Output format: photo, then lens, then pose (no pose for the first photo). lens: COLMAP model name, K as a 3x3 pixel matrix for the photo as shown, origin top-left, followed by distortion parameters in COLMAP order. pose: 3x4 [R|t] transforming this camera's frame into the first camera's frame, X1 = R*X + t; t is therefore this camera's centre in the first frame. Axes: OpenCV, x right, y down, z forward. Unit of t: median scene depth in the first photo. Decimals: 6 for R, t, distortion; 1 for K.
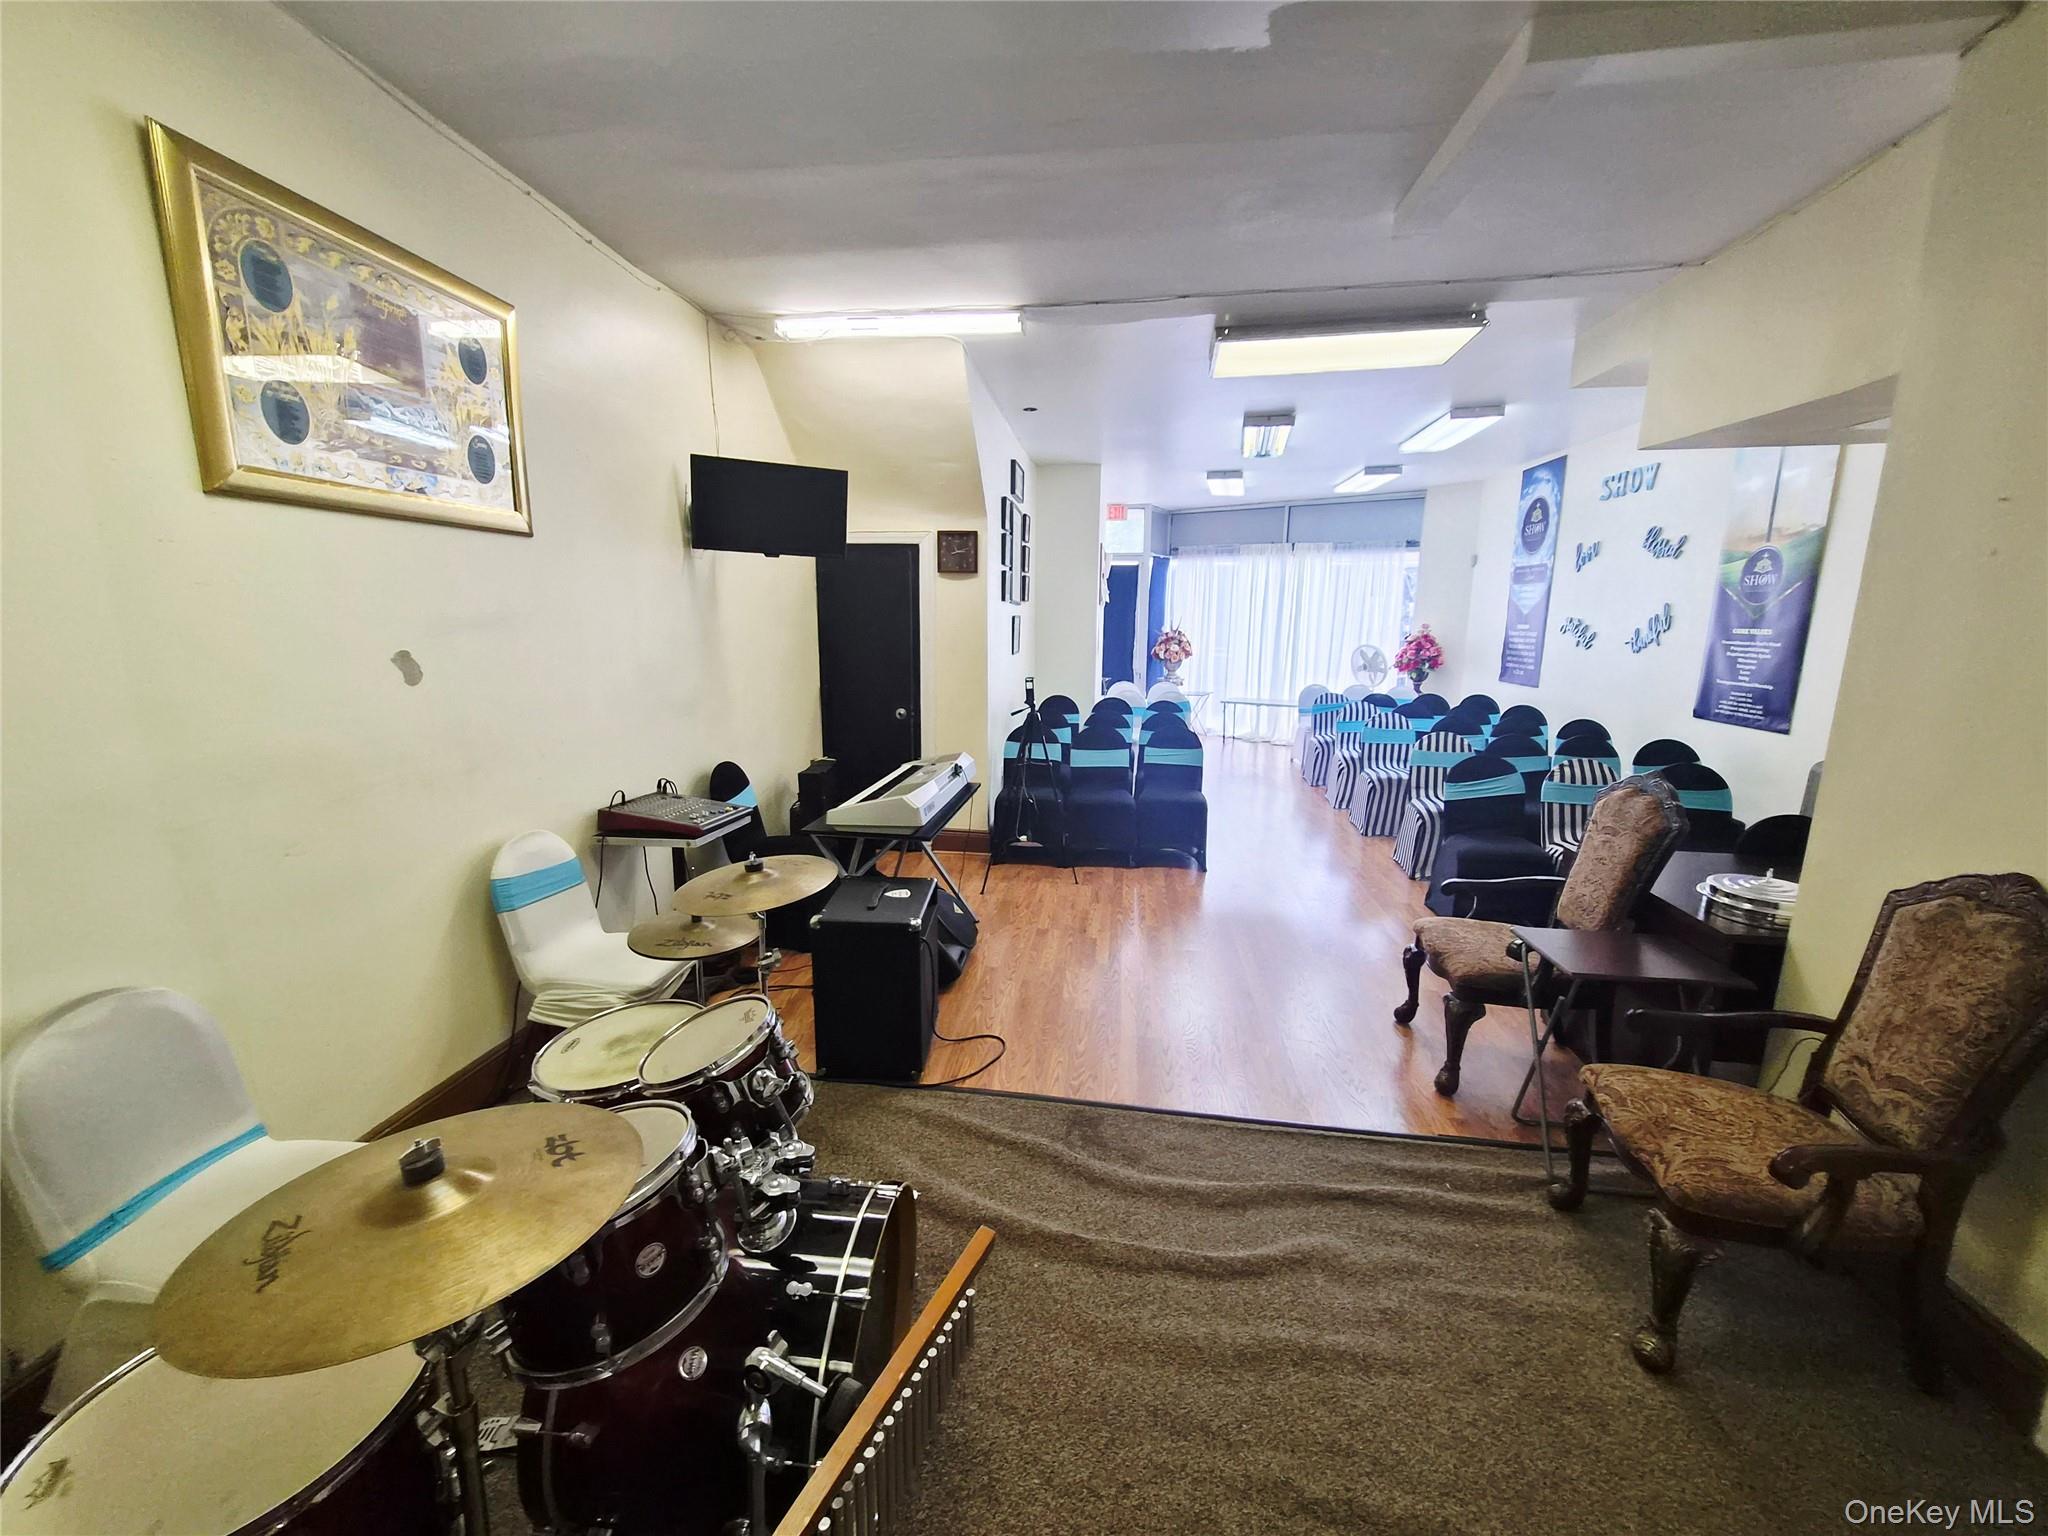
lens RADIAL K [[807.0, 0, 998.9], [0, 807.0, 776.7], [0, 0, 1]] dist [-0.000546, -0.000007]
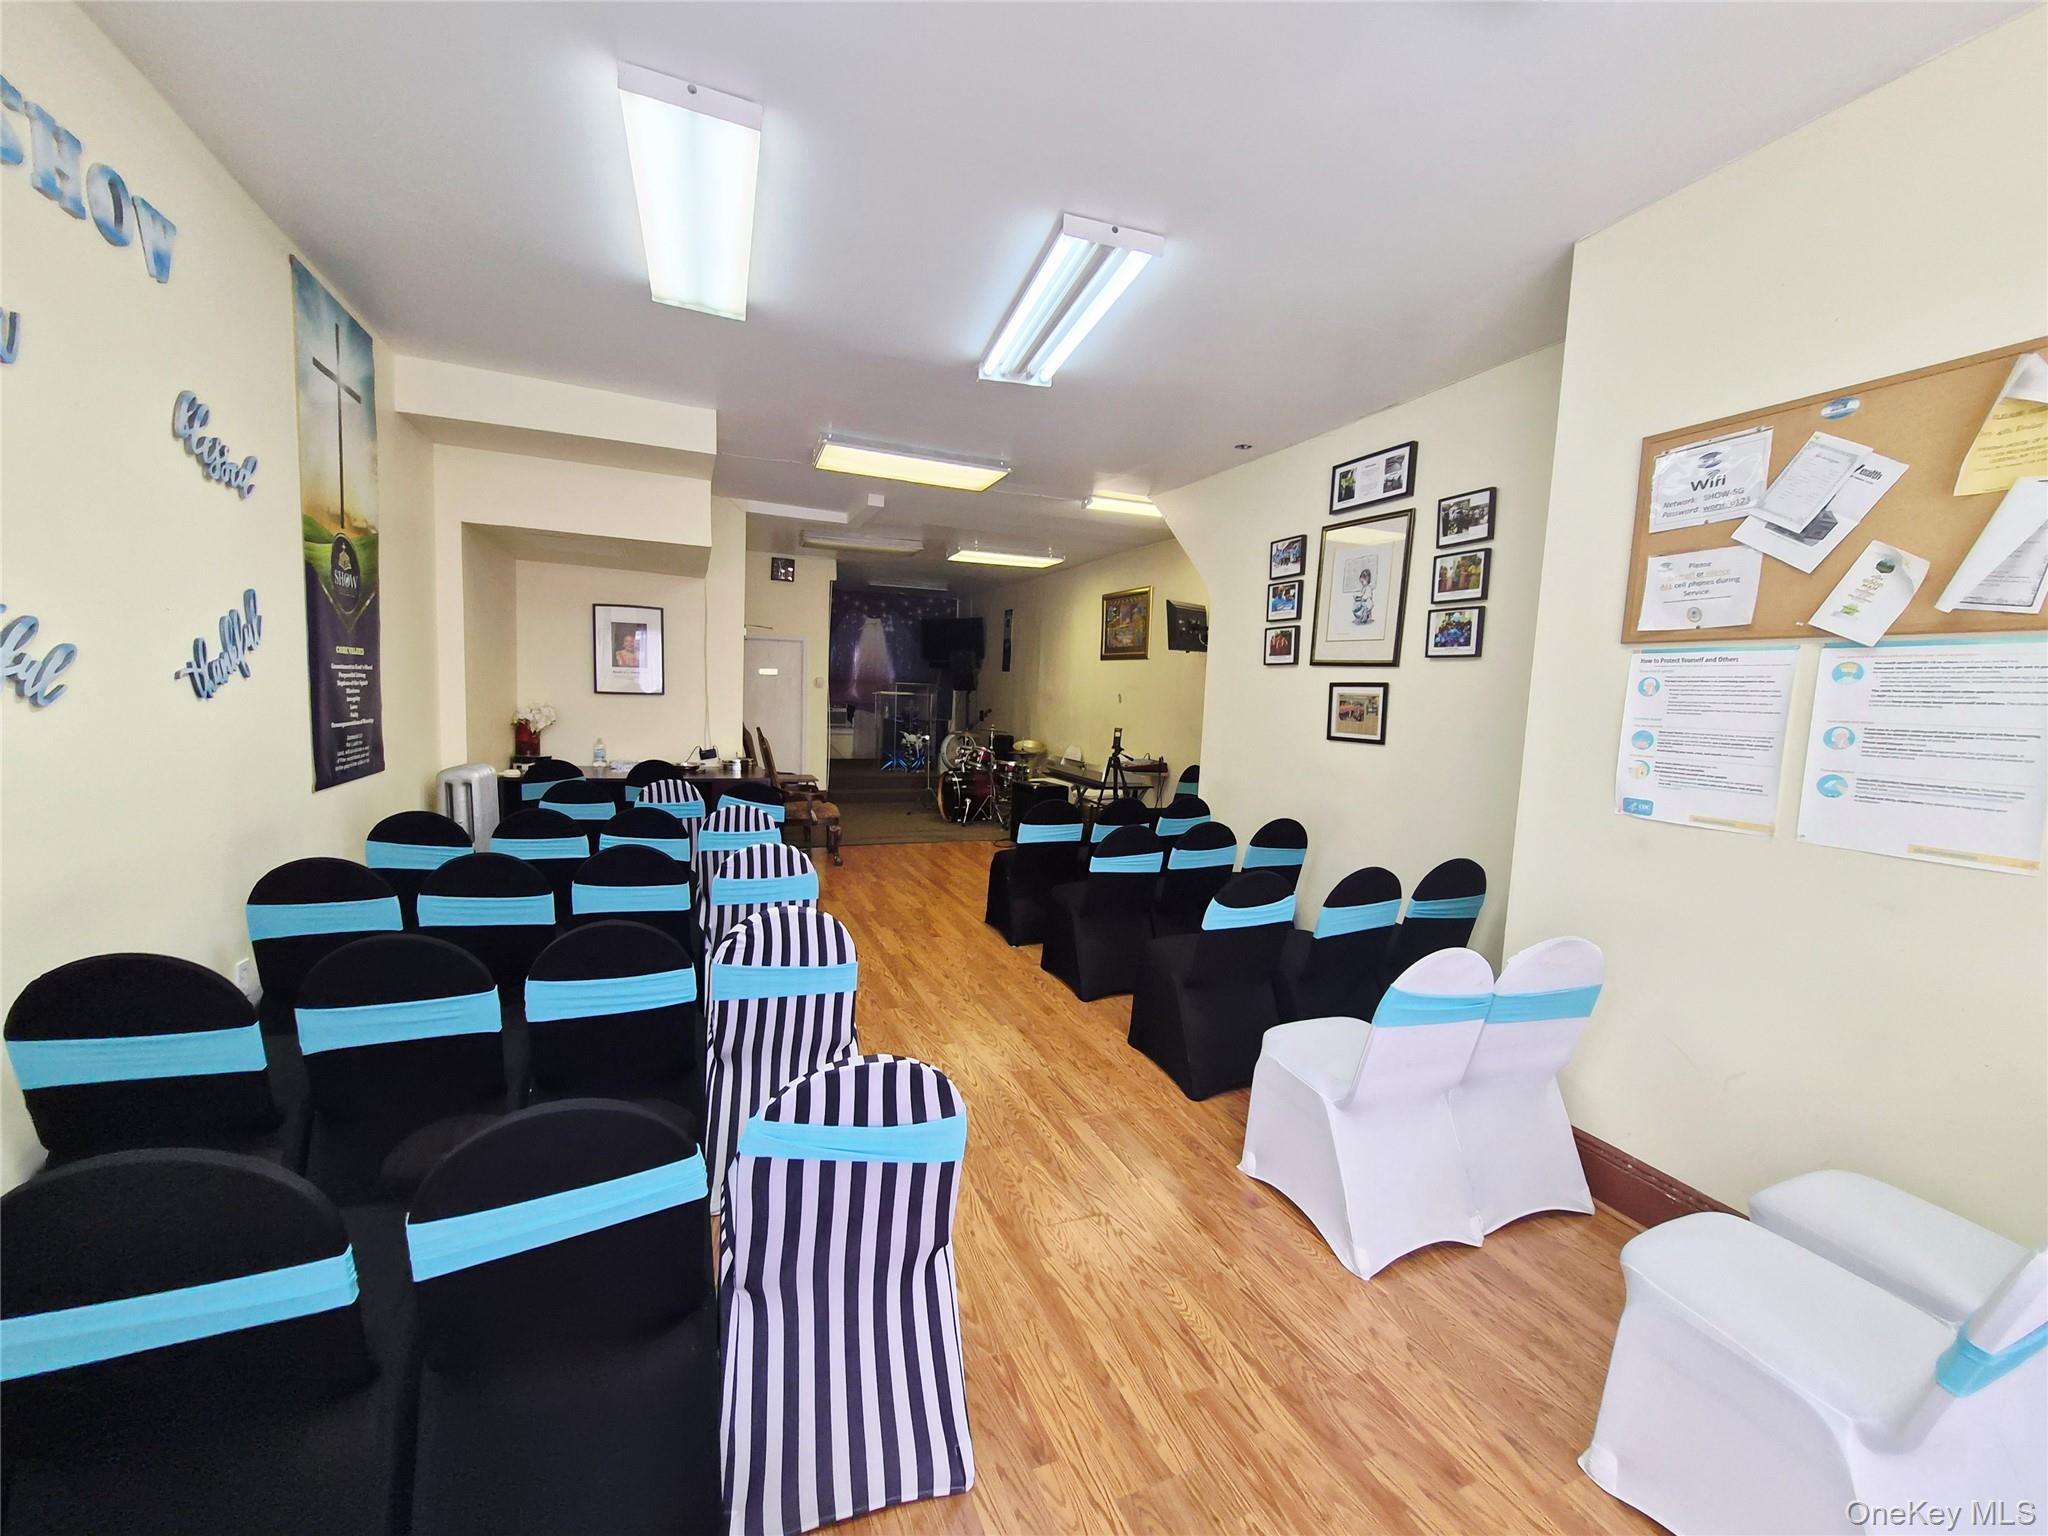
lens RADIAL K [[807.0, 0, 1015.0], [0, 807.0, 768.0], [0, 0, 1]] dist [-0.000546, -0.000007]
pose [[-0.855451, 0.008080, -0.517820, 0.718608], [-0.146953, 0.954992, 0.257673, -0.317617], [0.496596, 0.296522, -0.815761, 1.722879]]
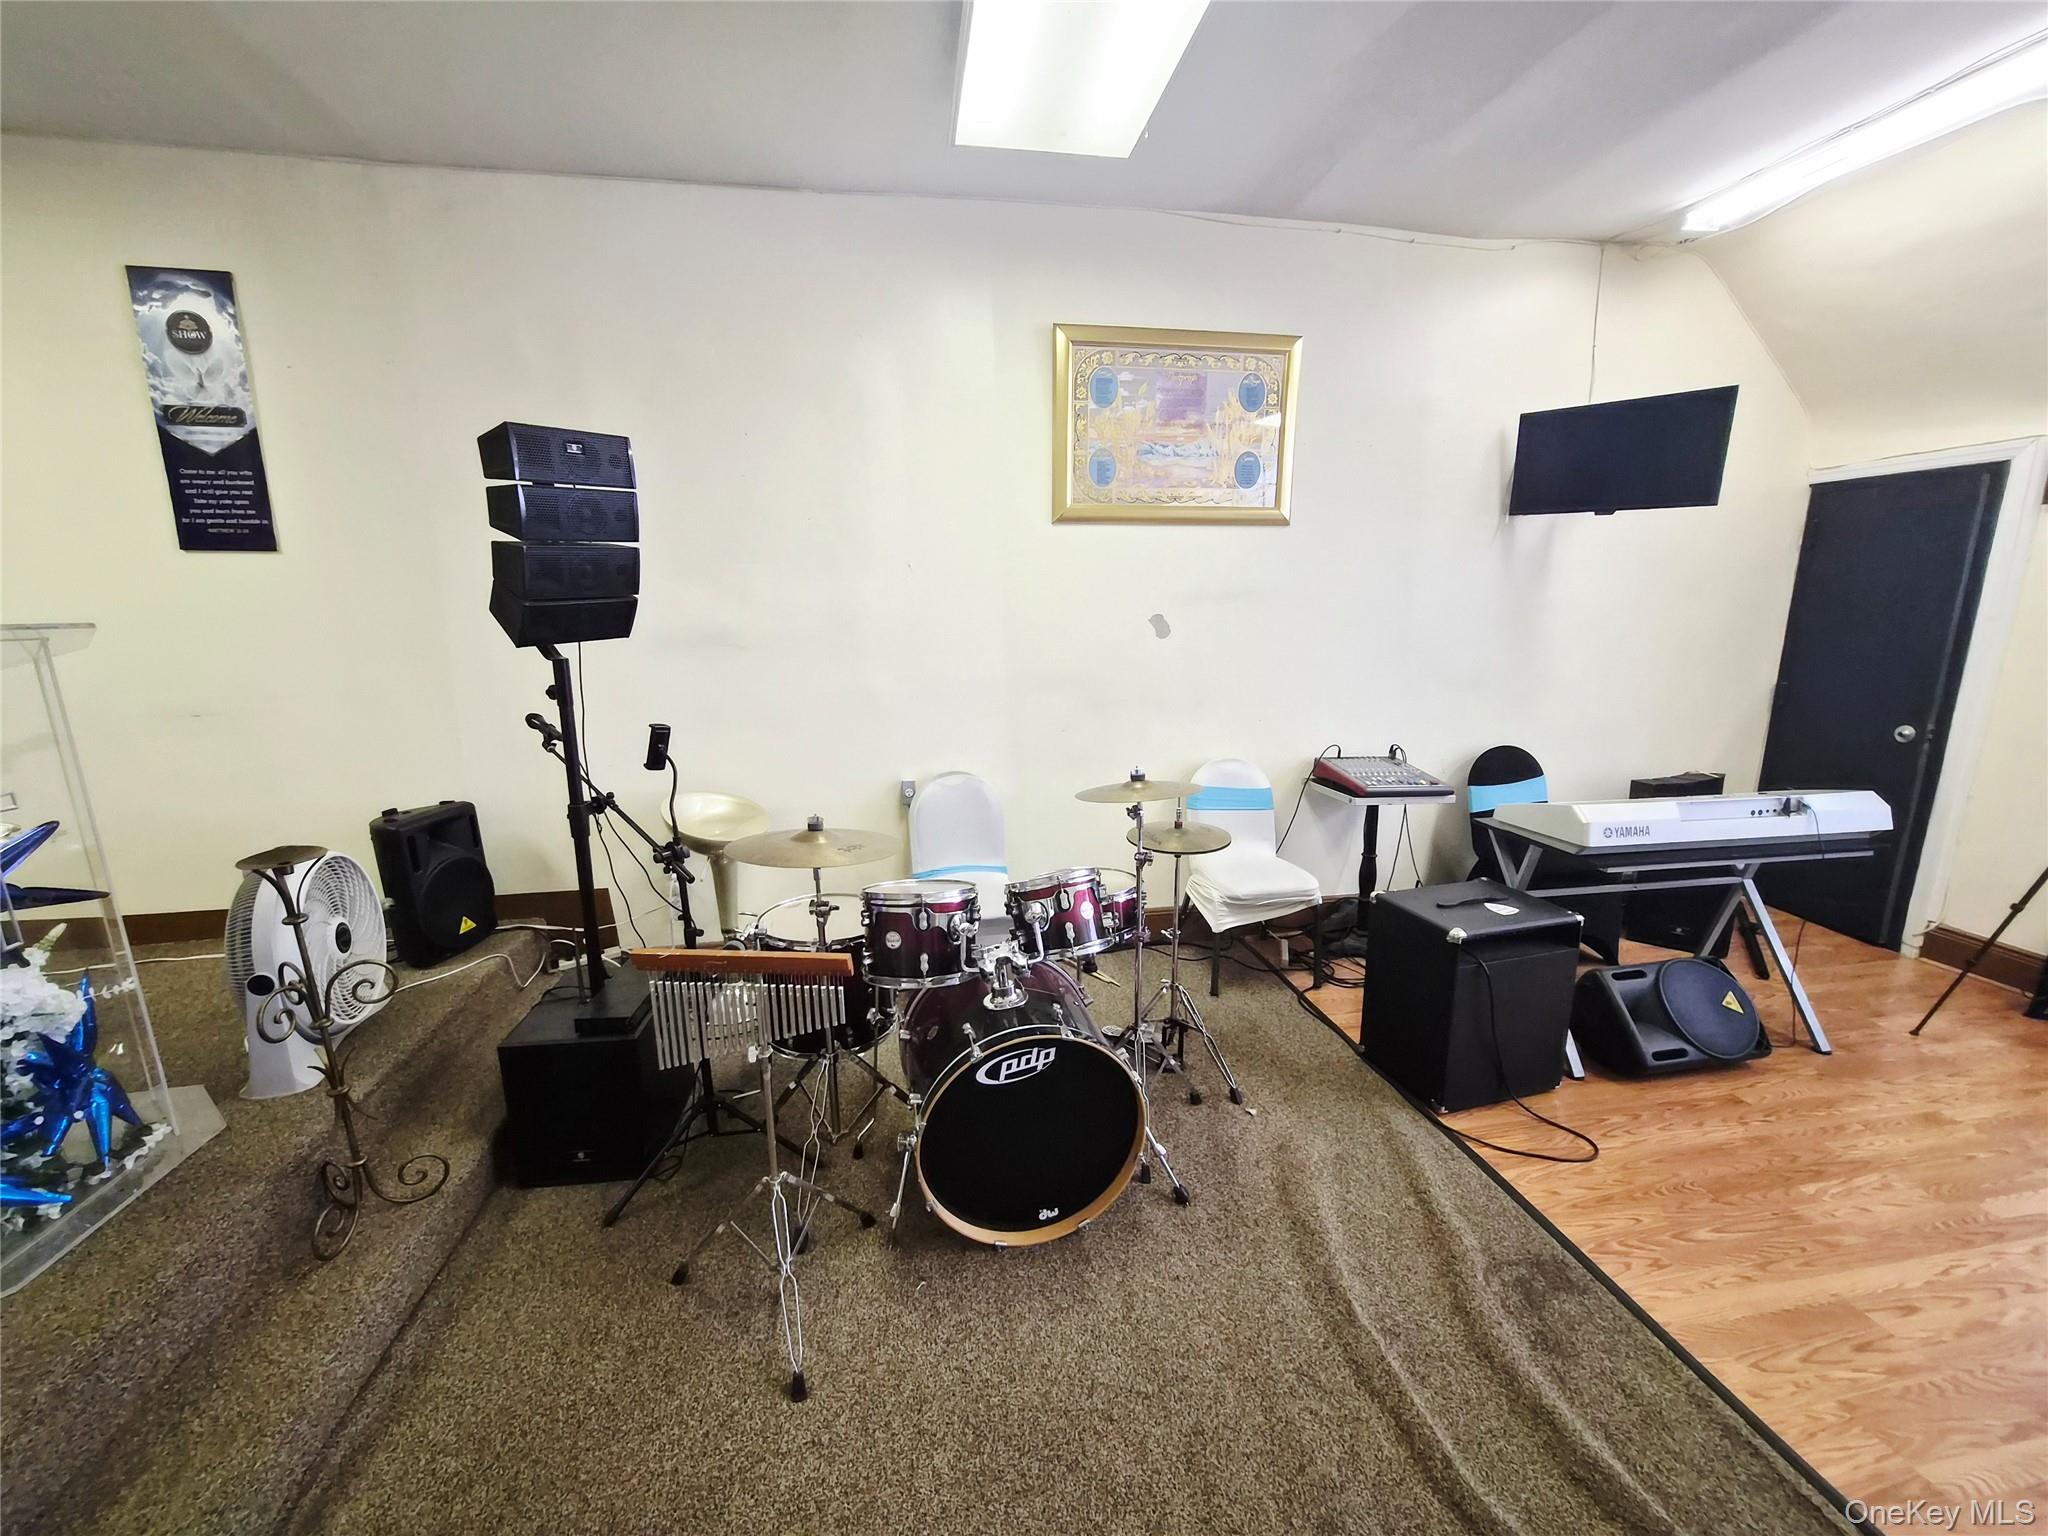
lens RADIAL K [[807.0, 0, 1015.7], [0, 807.0, 773.3], [0, 0, 1]] dist [-0.000546, -0.000007]
pose [[0.314817, 0.182523, -0.931437, 0.265073], [-0.173468, 0.975872, 0.132600, -0.009599], [0.933166, 0.119830, 0.338883, 0.126351]]
